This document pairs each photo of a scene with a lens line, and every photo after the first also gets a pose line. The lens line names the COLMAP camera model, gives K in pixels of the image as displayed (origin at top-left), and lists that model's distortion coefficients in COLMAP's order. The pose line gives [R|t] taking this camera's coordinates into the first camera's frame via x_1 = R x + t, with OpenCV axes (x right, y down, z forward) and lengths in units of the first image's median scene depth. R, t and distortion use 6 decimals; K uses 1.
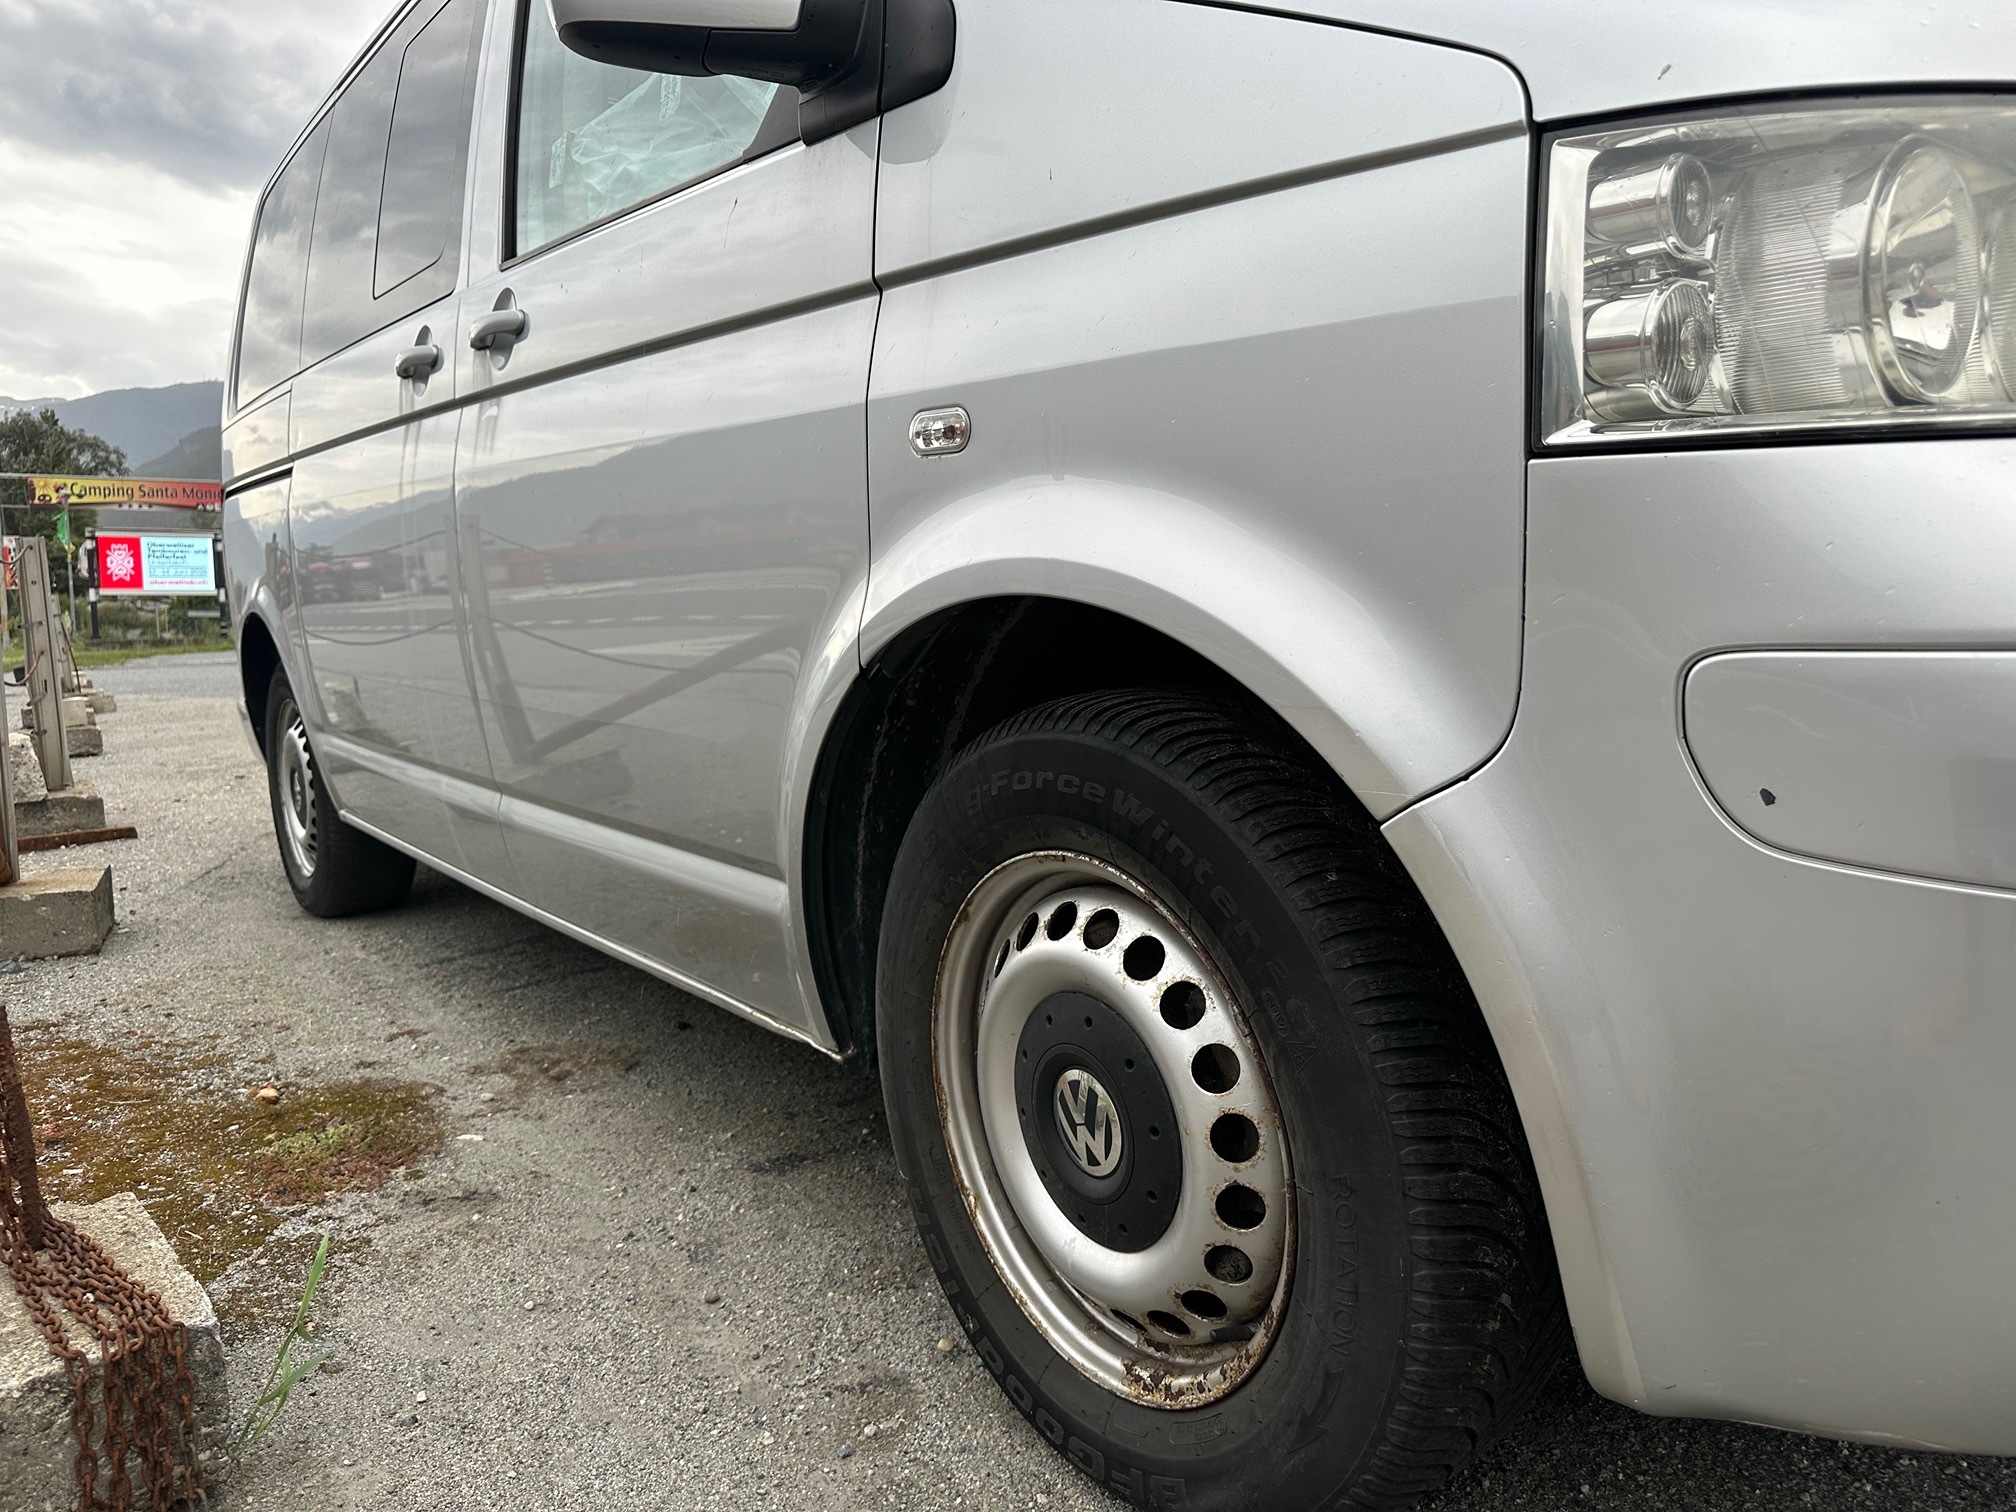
lens RADIAL K [[1473.0, 0, 995.8], [0, 1473.0, 756.0], [0, 0, 1]] dist [0.030360, -0.036663]
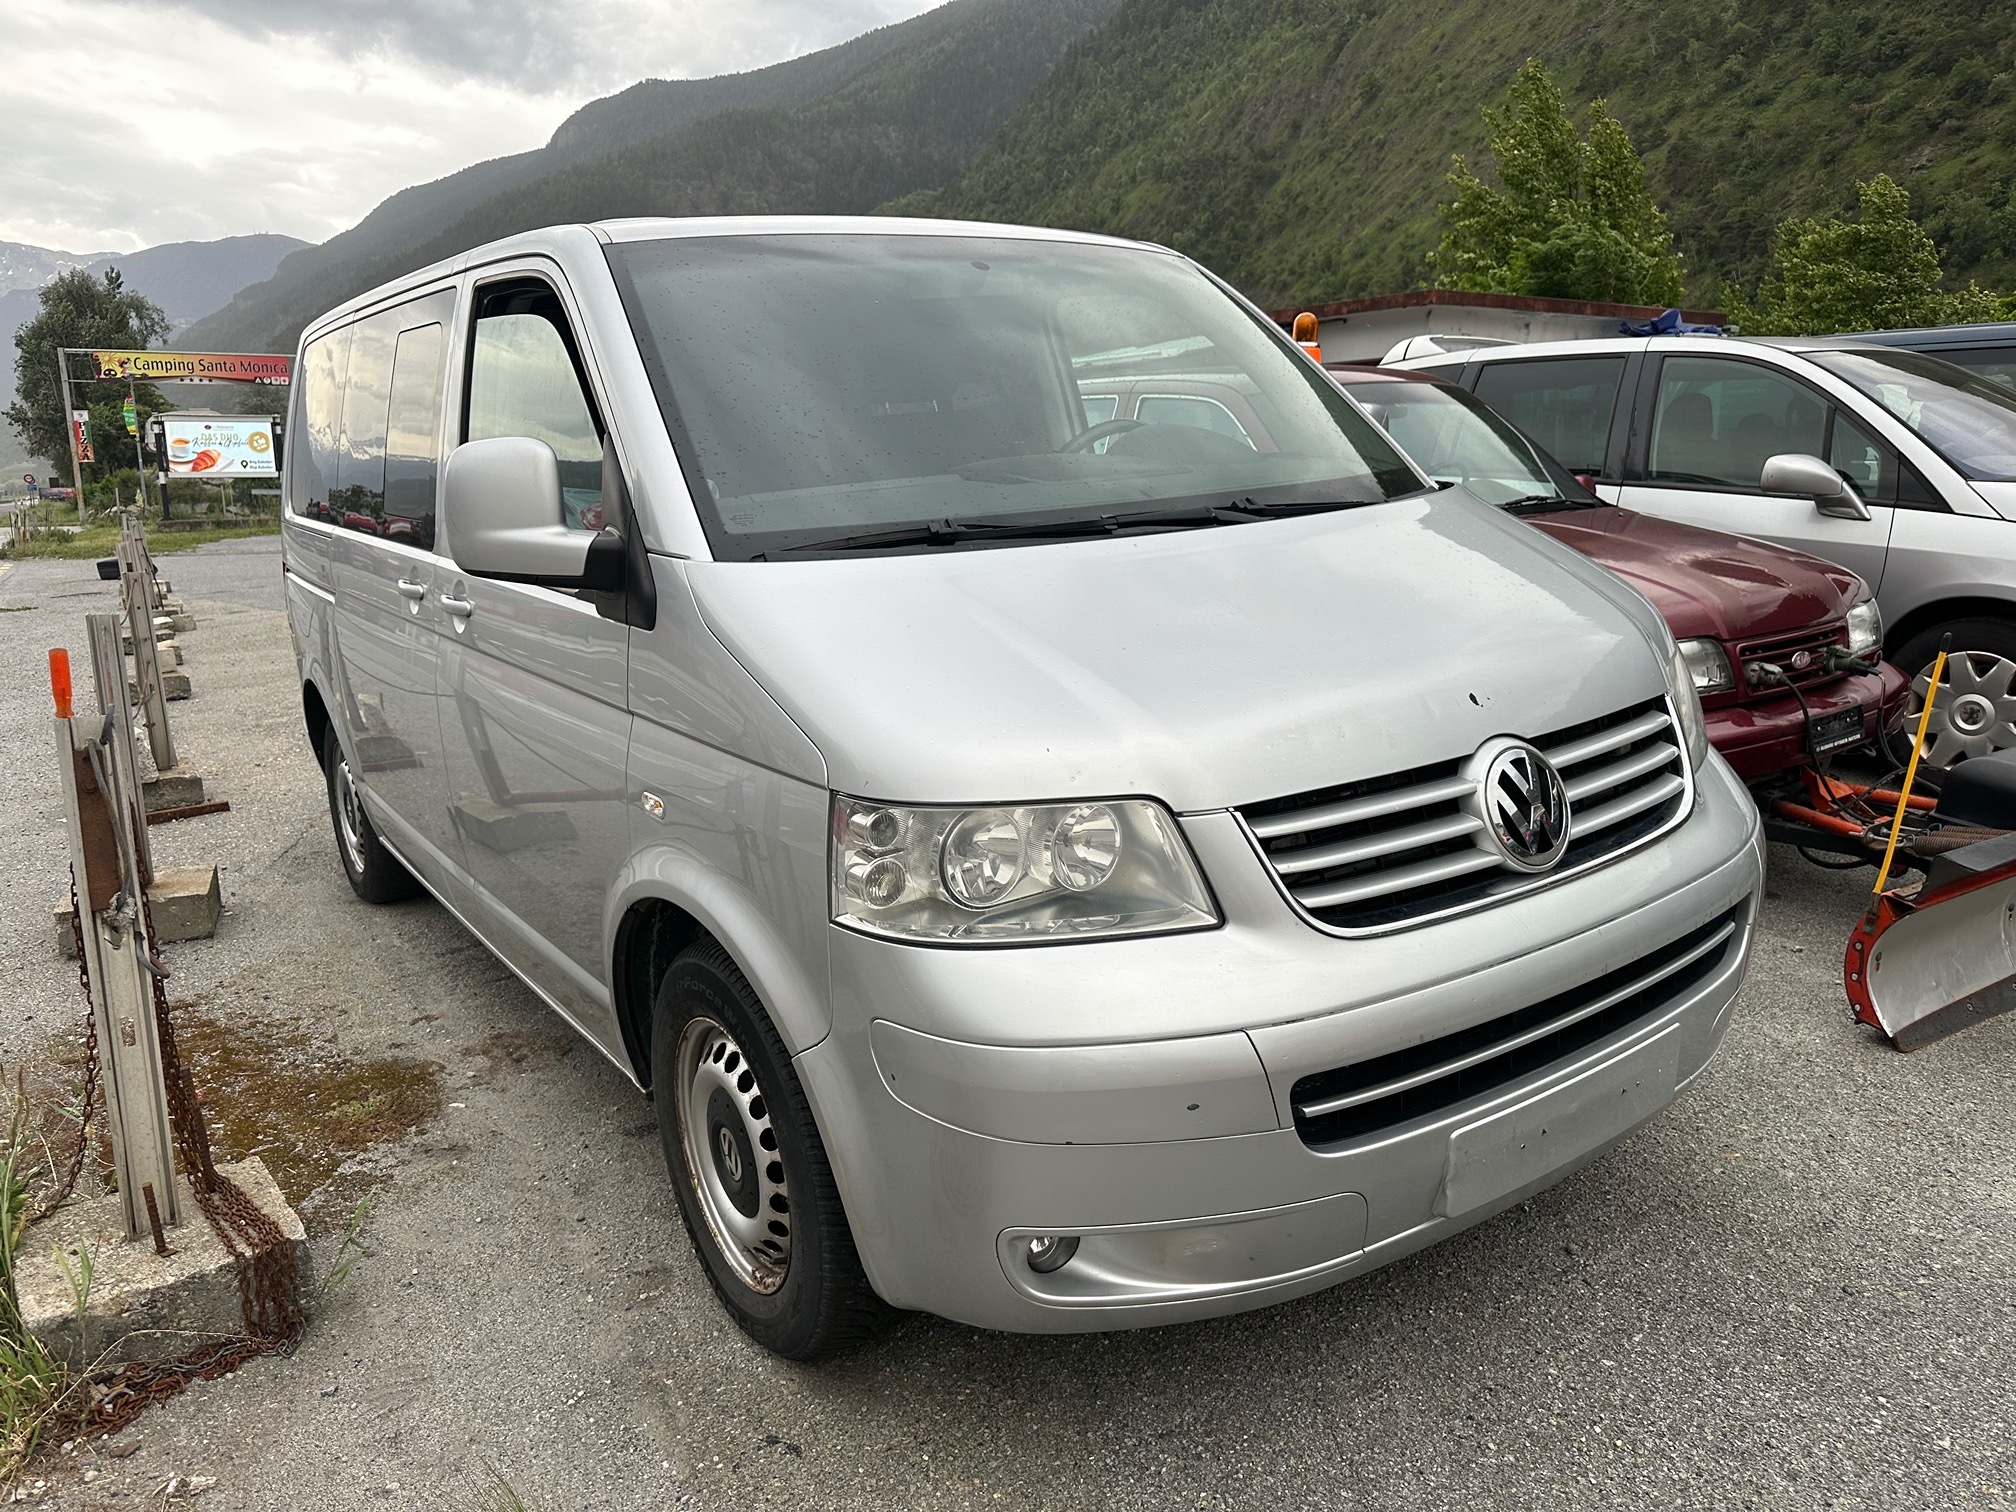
lens RADIAL K [[1473.0, 0, 975.9], [0, 1473.0, 768.8], [0, 0, 1]] dist [0.030360, -0.036663]
pose [[0.998771, 0.010440, -0.048456, 0.267006], [-0.005238, 0.994324, 0.106261, -0.265467], [0.049291, -0.105877, 0.993157, -0.500205]]
